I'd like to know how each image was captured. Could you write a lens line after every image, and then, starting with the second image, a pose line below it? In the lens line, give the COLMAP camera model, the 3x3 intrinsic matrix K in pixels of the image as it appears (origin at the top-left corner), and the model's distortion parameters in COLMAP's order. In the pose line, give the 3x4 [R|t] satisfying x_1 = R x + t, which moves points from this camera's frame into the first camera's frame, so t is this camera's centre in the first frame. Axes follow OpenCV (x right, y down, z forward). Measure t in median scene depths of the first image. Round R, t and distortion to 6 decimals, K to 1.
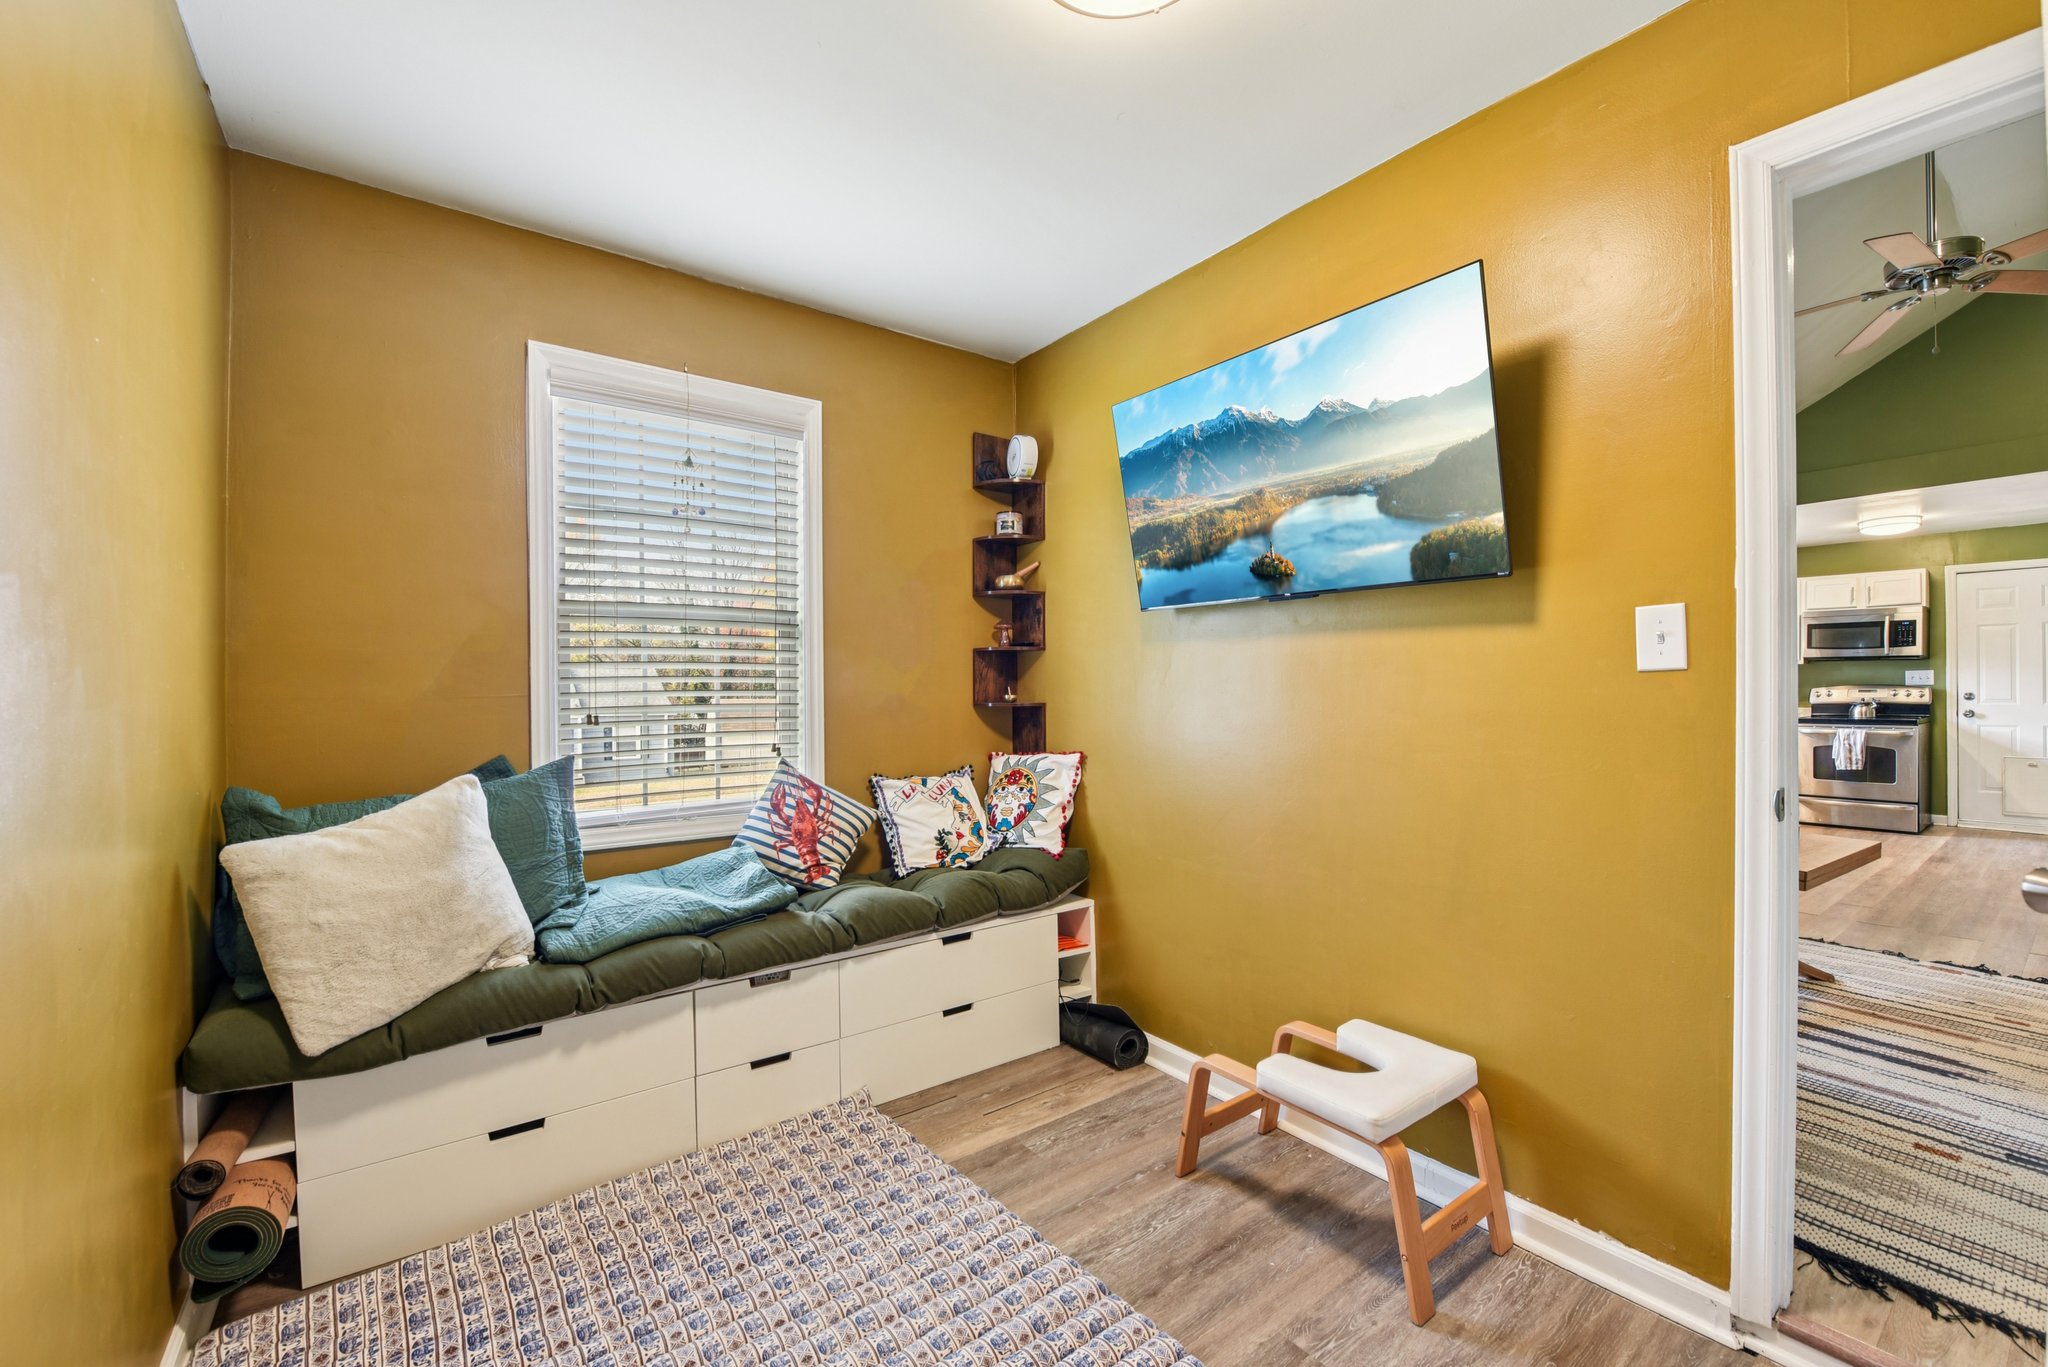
lens RADIAL K [[822.6, 0, 1028.0], [0, 822.6, 688.2], [0, 0, 1]] dist [-0.015364, -0.002335]
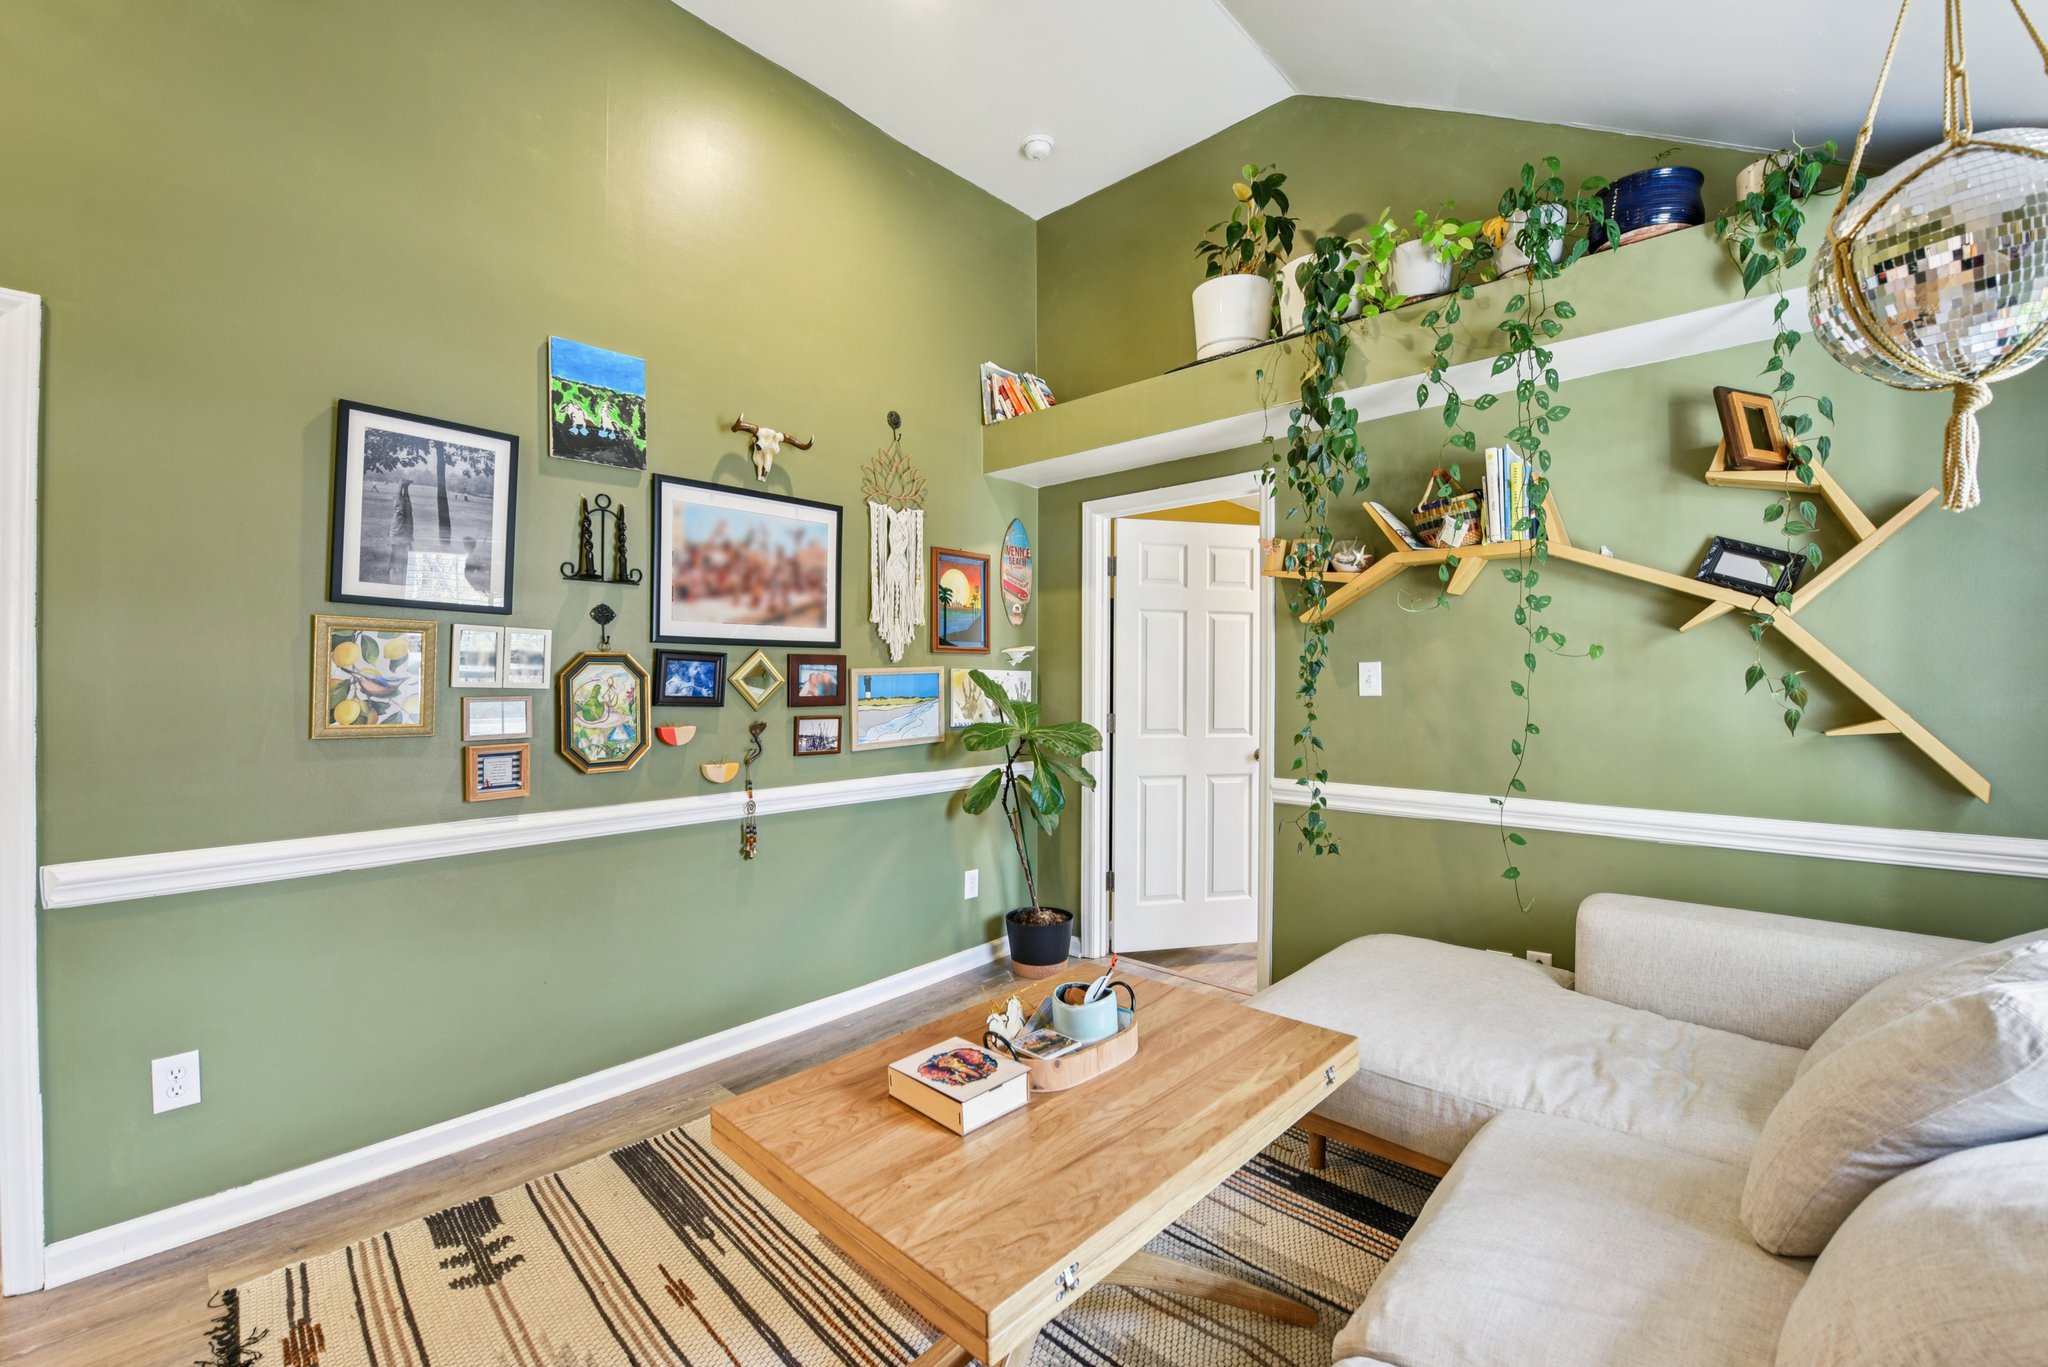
lens RADIAL K [[845.3, 0, 1025.6], [0, 845.3, 682.1], [0, 0, 1]] dist [-0.018800, -0.000107]
pose [[-0.978184, 0.000309, -0.207742, 0.438338], [0.000430, 1.000000, -0.000539, -0.020288], [0.207741, -0.000617, -0.978184, 0.664199]]
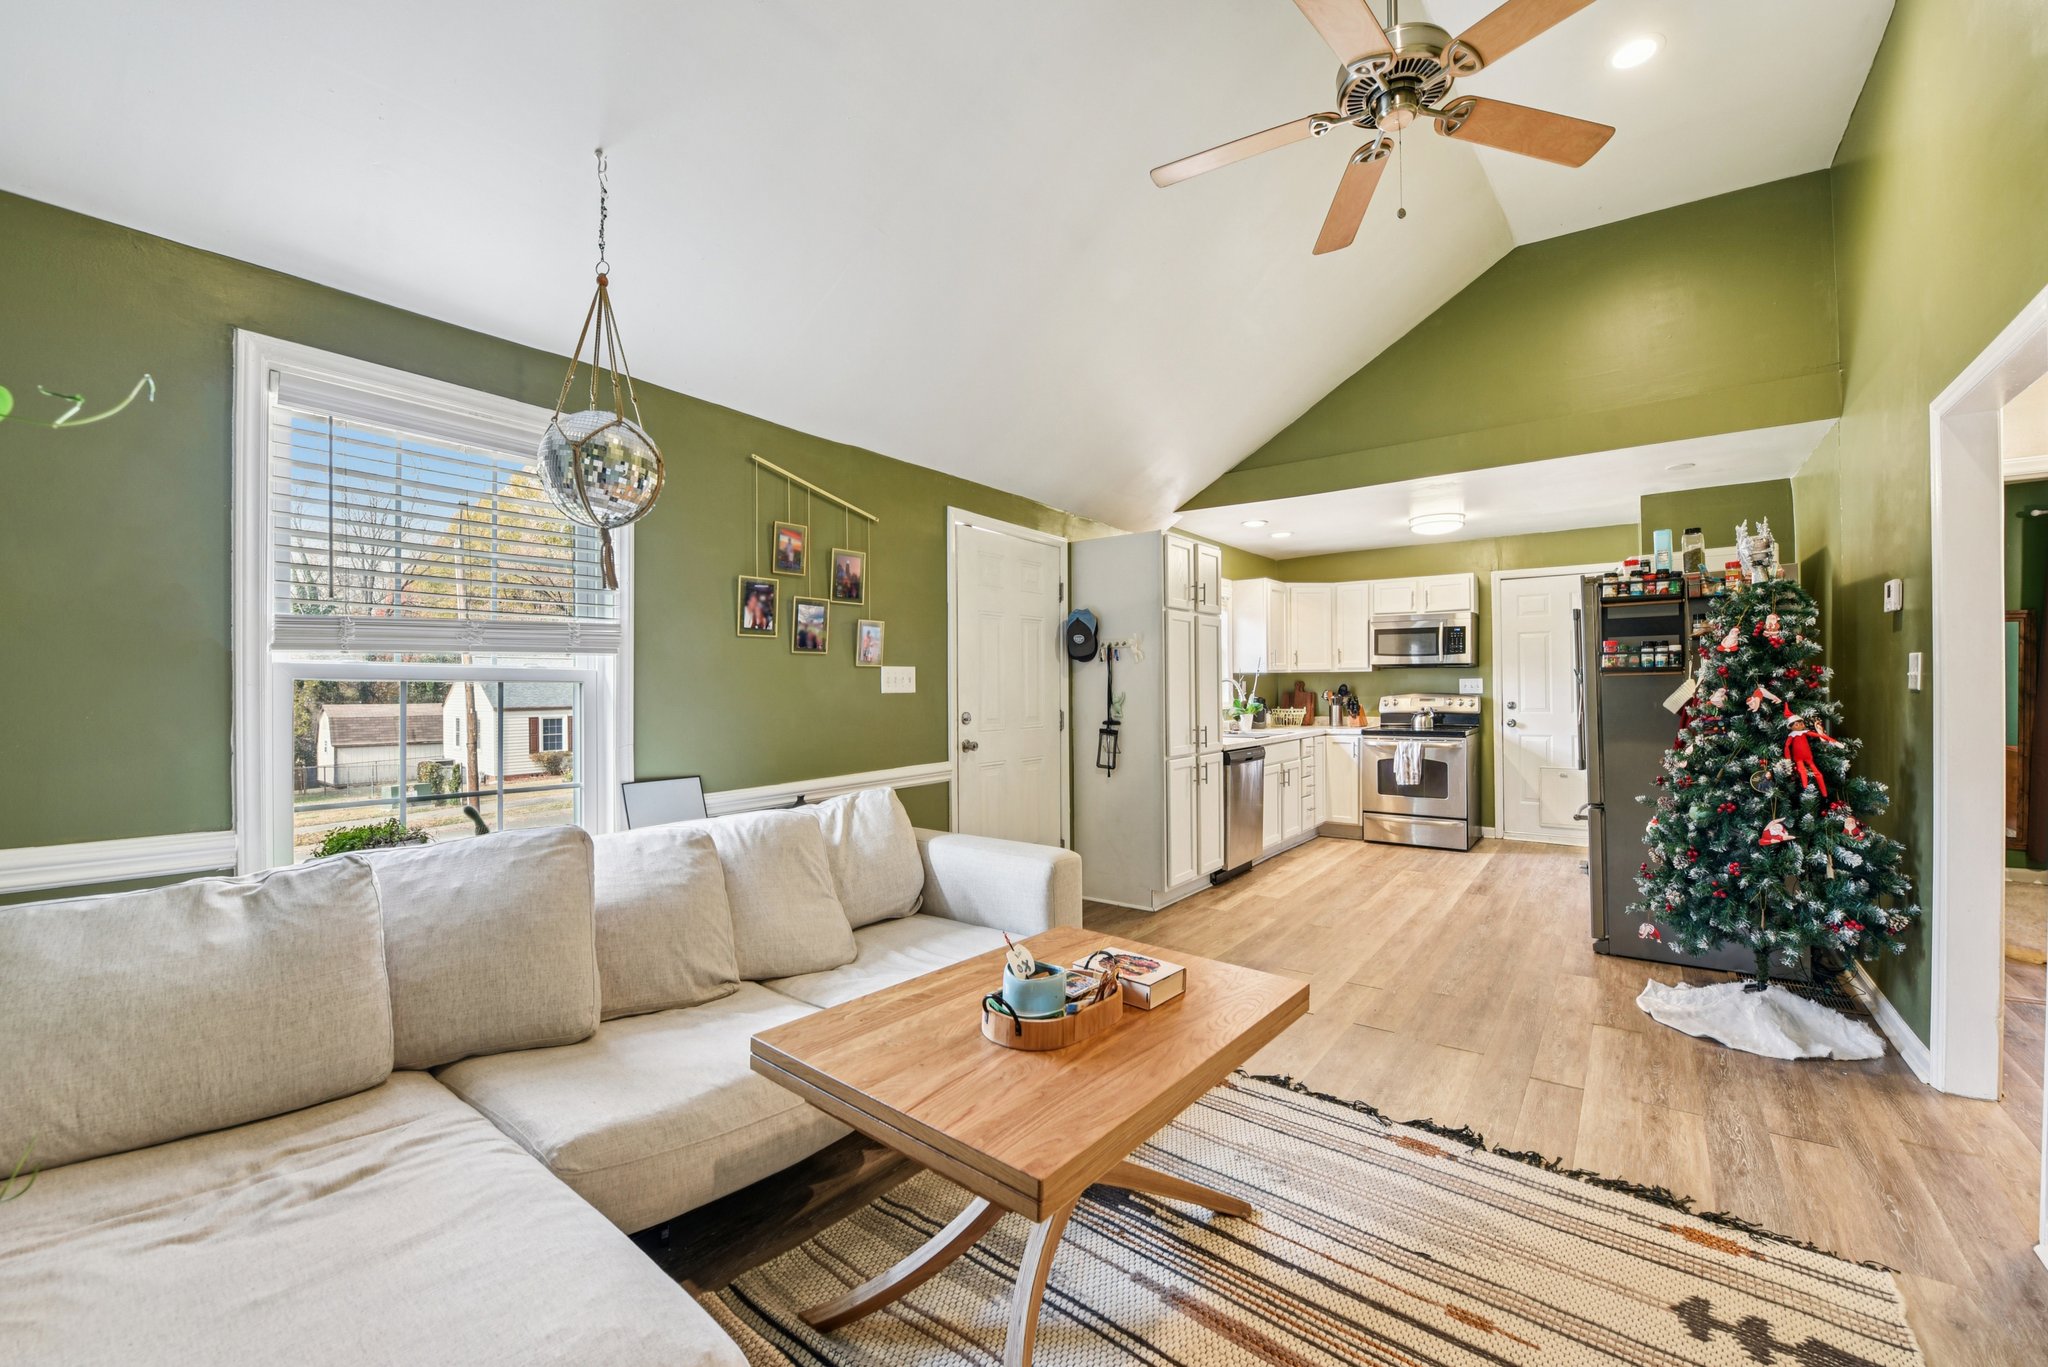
lens RADIAL K [[822.6, 0, 1020.2], [0, 822.6, 682.6], [0, 0, 1]] dist [-0.015364, -0.002335]
pose [[0.957253, -0.001909, 0.289245, 0.300831], [0.003668, 0.999978, -0.005540, -0.013654], [-0.289228, 0.006364, 0.957239, 0.210974]]
